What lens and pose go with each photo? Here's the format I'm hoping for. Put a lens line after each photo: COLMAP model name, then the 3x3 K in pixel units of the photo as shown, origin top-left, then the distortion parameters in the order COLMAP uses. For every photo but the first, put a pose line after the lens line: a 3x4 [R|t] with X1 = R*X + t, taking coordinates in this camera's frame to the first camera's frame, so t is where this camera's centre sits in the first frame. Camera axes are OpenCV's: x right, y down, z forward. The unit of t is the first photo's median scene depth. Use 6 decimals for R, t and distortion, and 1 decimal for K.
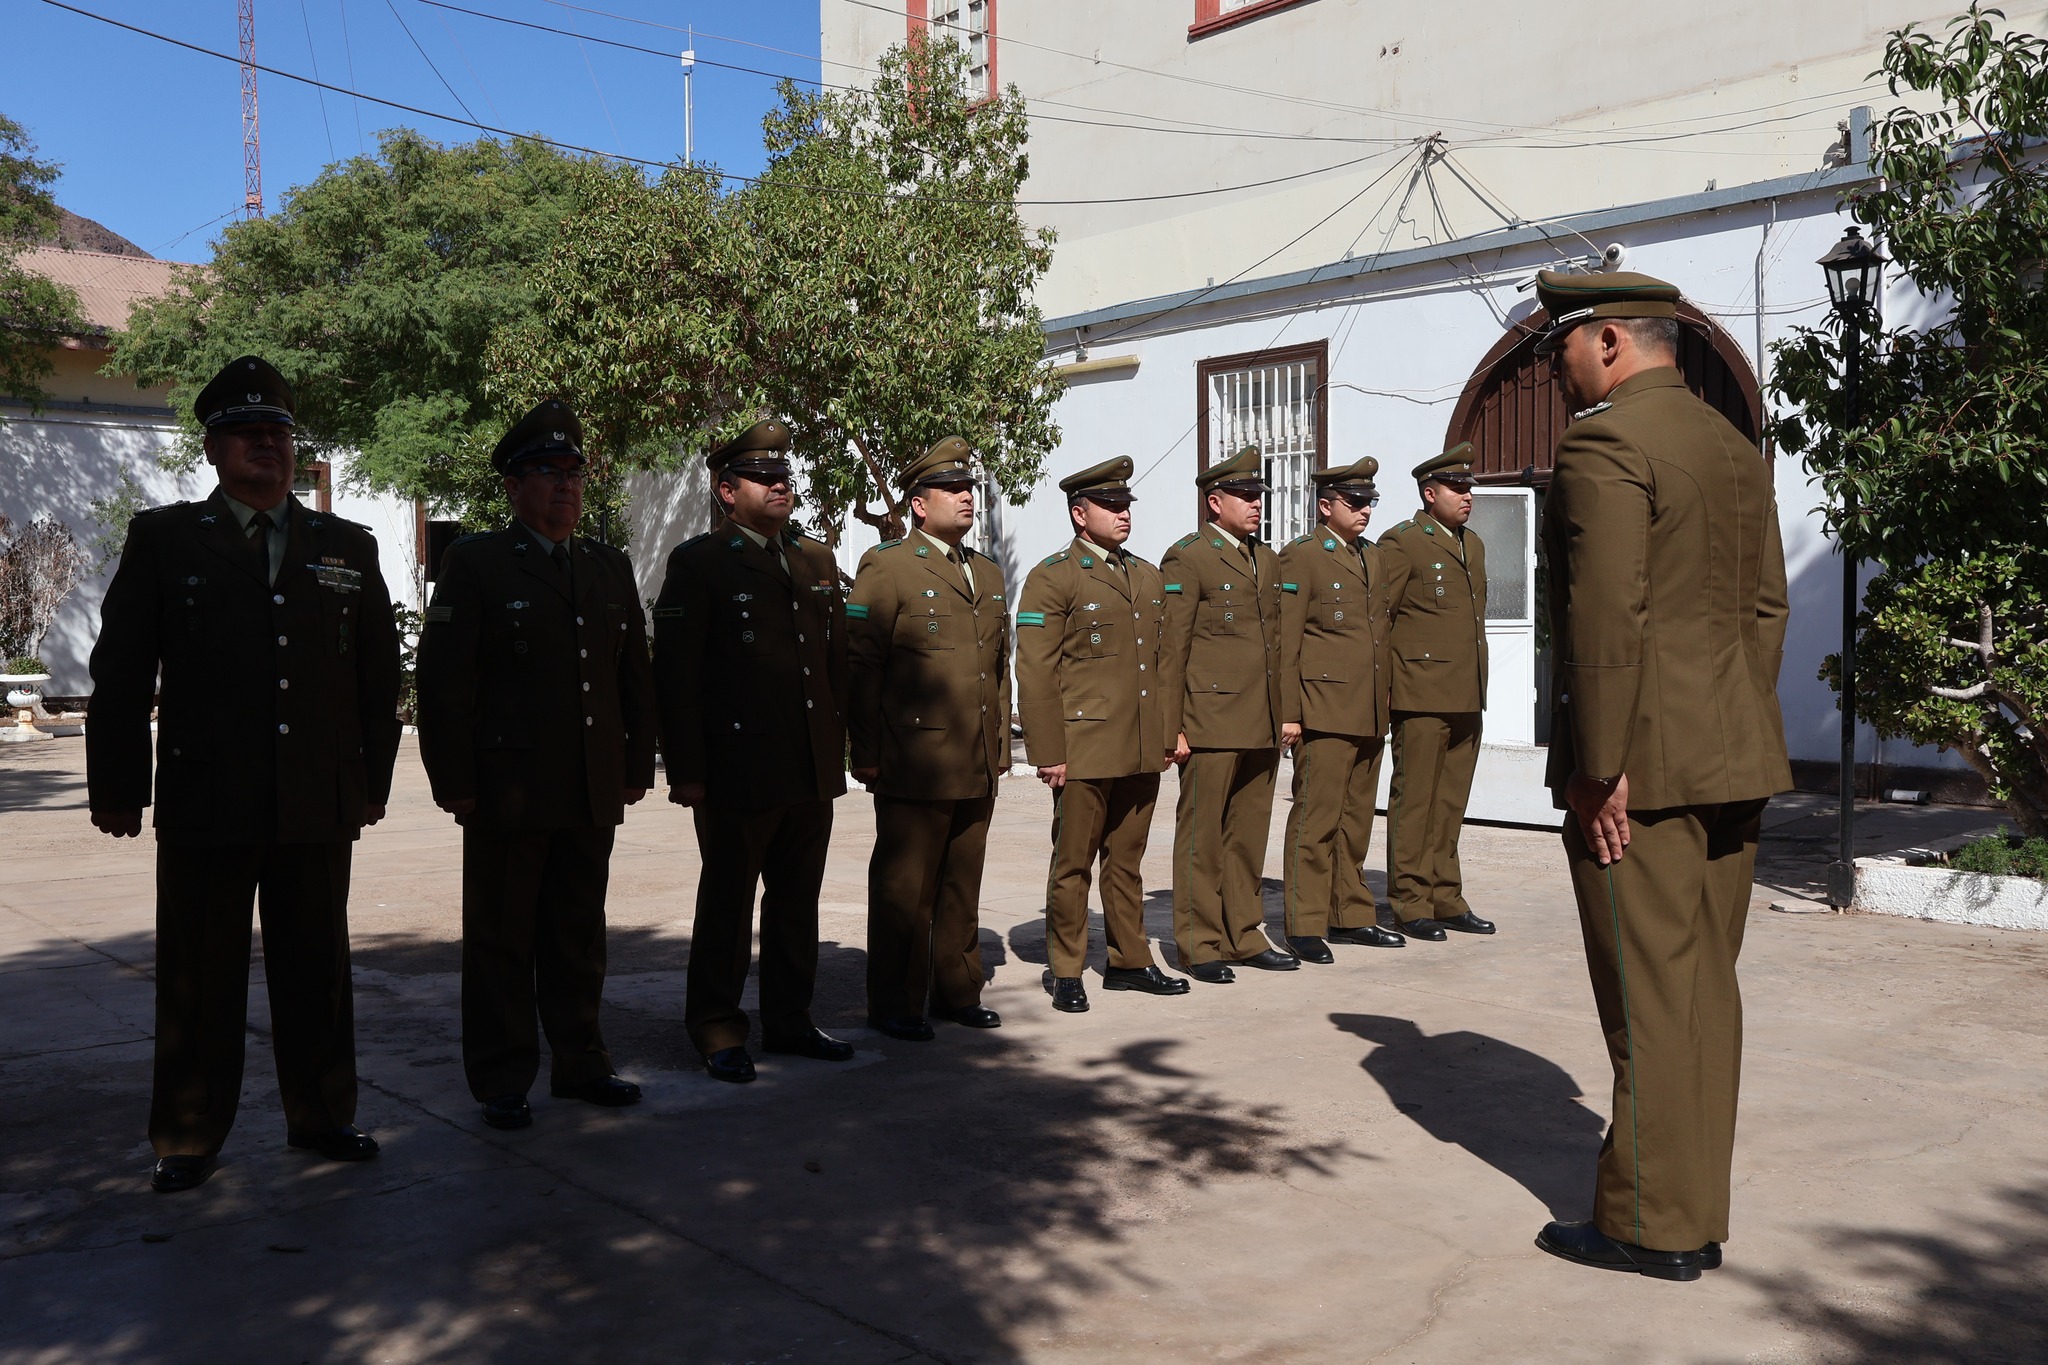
lens RADIAL K [[1801.7, 0, 1012.3], [0, 1801.7, 680.8], [0, 0, 1]] dist [0.009397, 0.007705]
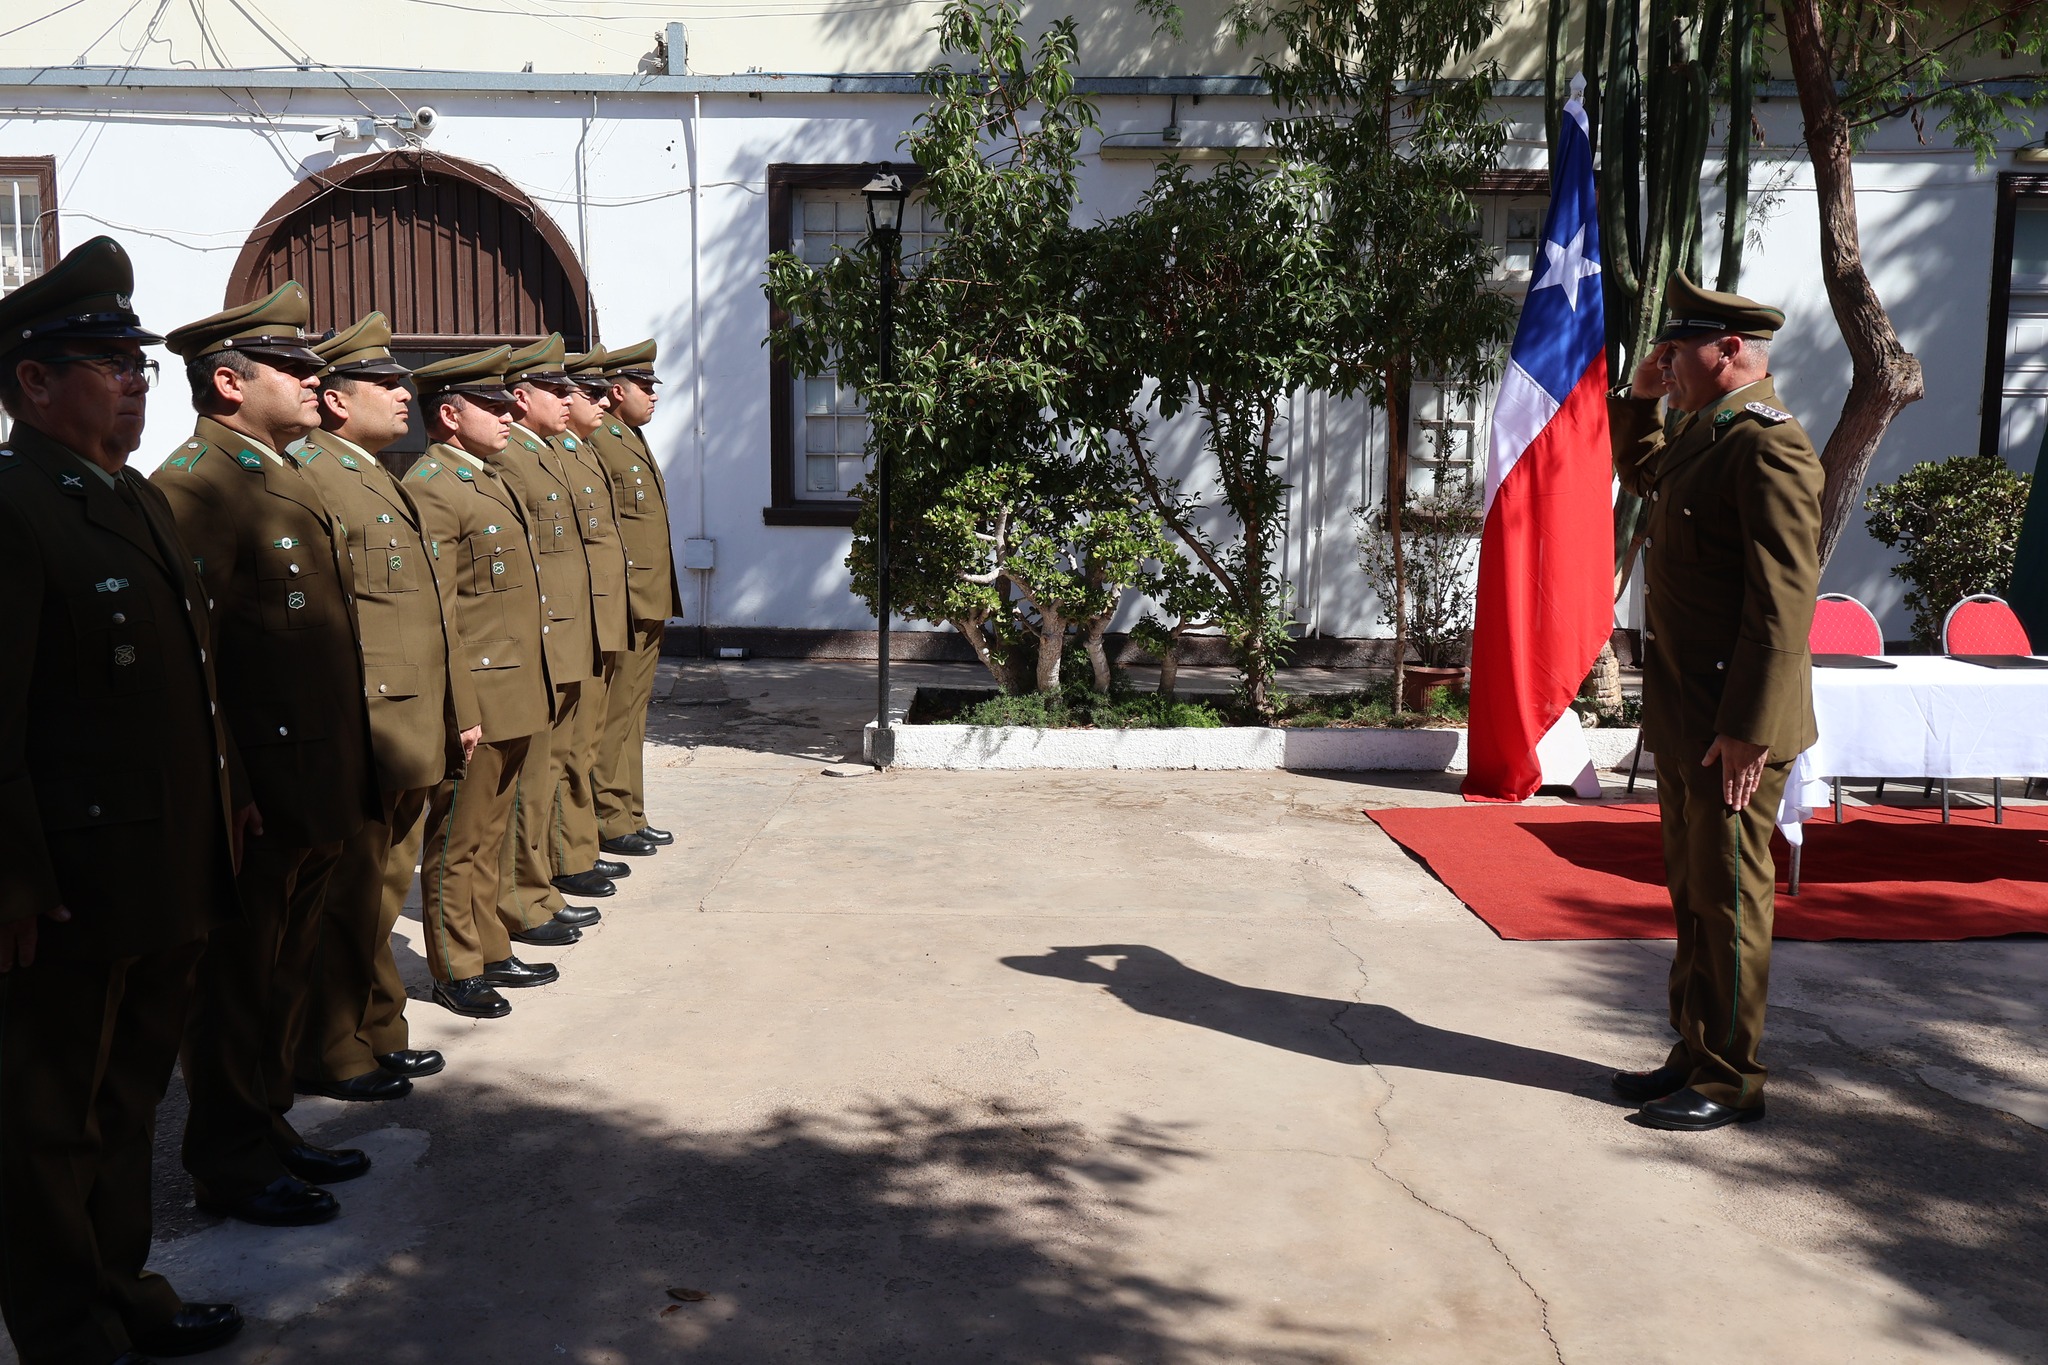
lens RADIAL K [[1715.0, 0, 988.1], [0, 1715.0, 679.1], [0, 0, 1]] dist [-0.002028, 0.003655]
pose [[0.656715, -0.082256, 0.749640, -0.195517], [0.011707, 0.995026, 0.098926, -0.023499], [-0.754048, -0.056190, 0.654411, 0.152071]]
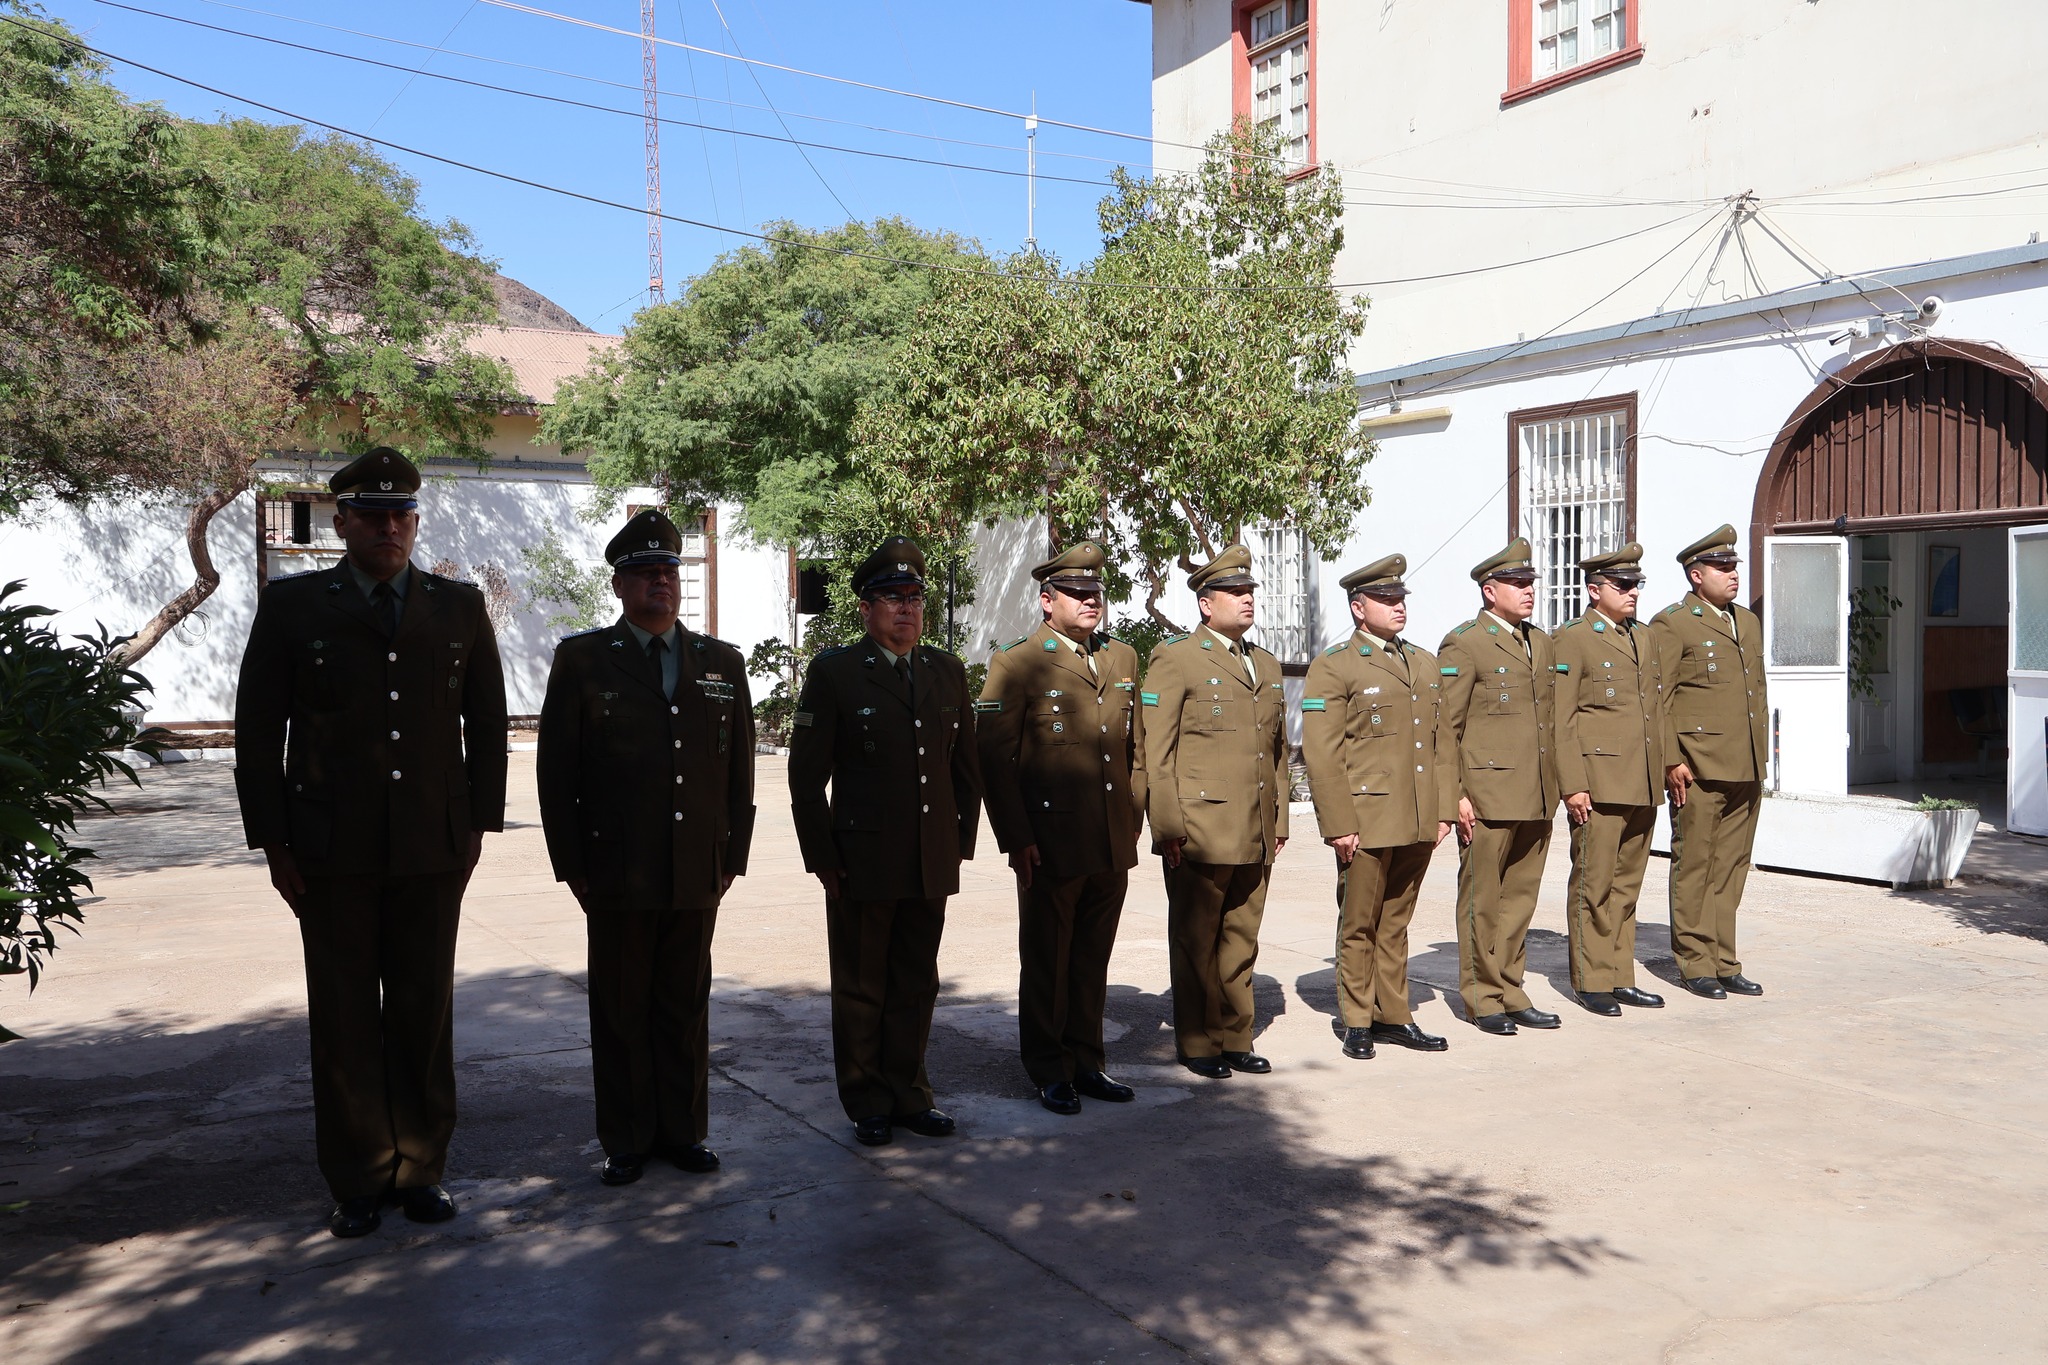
lens RADIAL K [[1715.0, 0, 1017.0], [0, 1715.0, 683.9], [0, 0, 1]] dist [-0.002028, 0.003655]
pose [[0.983094, 0.006498, -0.182986, 0.007465], [-0.006973, 0.999974, -0.001950, -0.020904], [0.182969, 0.003193, 0.983114, -0.038772]]
